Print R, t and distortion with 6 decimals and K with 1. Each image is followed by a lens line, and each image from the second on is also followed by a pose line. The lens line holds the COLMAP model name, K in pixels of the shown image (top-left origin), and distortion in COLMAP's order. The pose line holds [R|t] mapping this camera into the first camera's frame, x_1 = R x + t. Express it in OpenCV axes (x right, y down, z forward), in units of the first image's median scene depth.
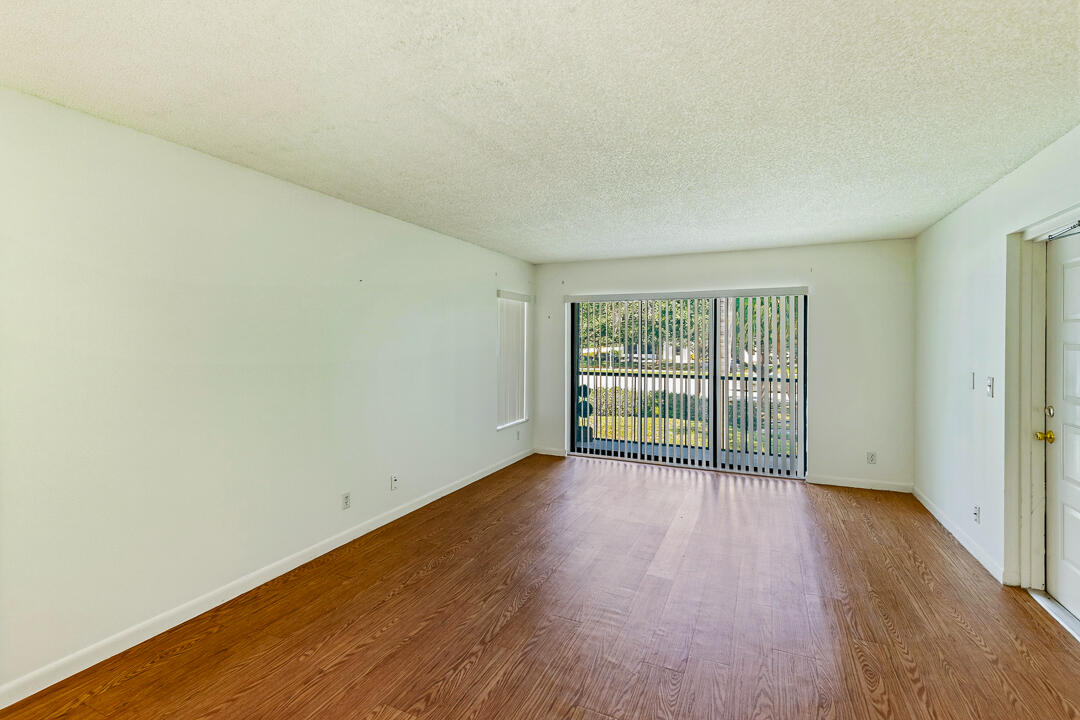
lens RADIAL K [[490.0, 0, 539.0], [0, 490.0, 344.0], [0, 0, 1]] dist [0.006142, 0.000229]
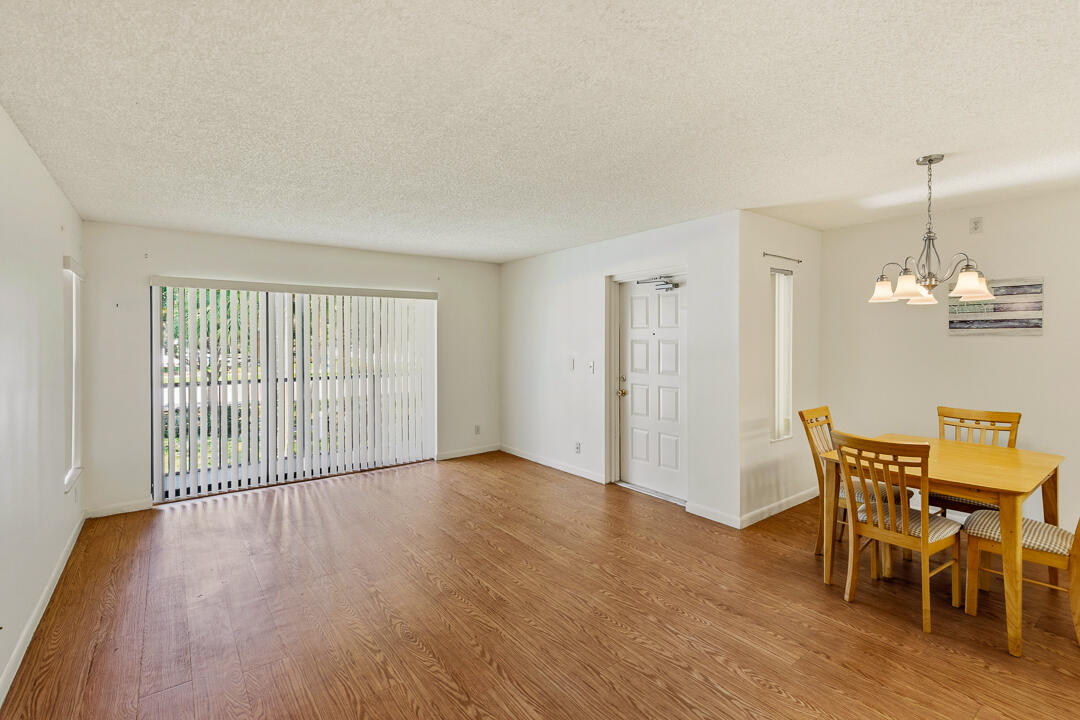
lens RADIAL K [[493.4, 0, 542.9], [0, 493.4, 340.9], [0, 0, 1]] dist [0.002801, -0.000015]
pose [[0.471900, -0.006981, 0.881624, -0.481540], [0.007911, 0.999962, 0.003683, -0.005989], [-0.881617, 0.005237, 0.471937, 0.295918]]
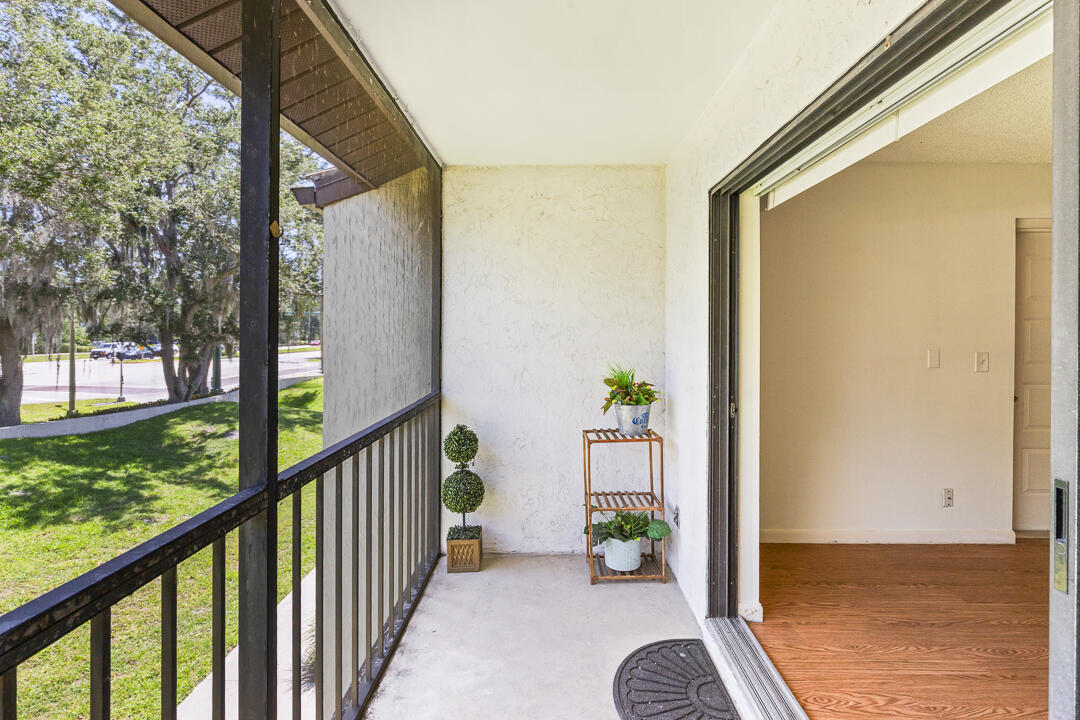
lens RADIAL K [[513.3, 0, 539.6], [0, 513.3, 336.7], [0, 0, 1]] dist [-0.002990, -0.000450]
pose [[-0.398217, -0.011266, 0.917222, 0.255413], [0.000270, 0.999923, 0.012399, 0.016847], [-0.917291, 0.005186, -0.398184, 1.813209]]
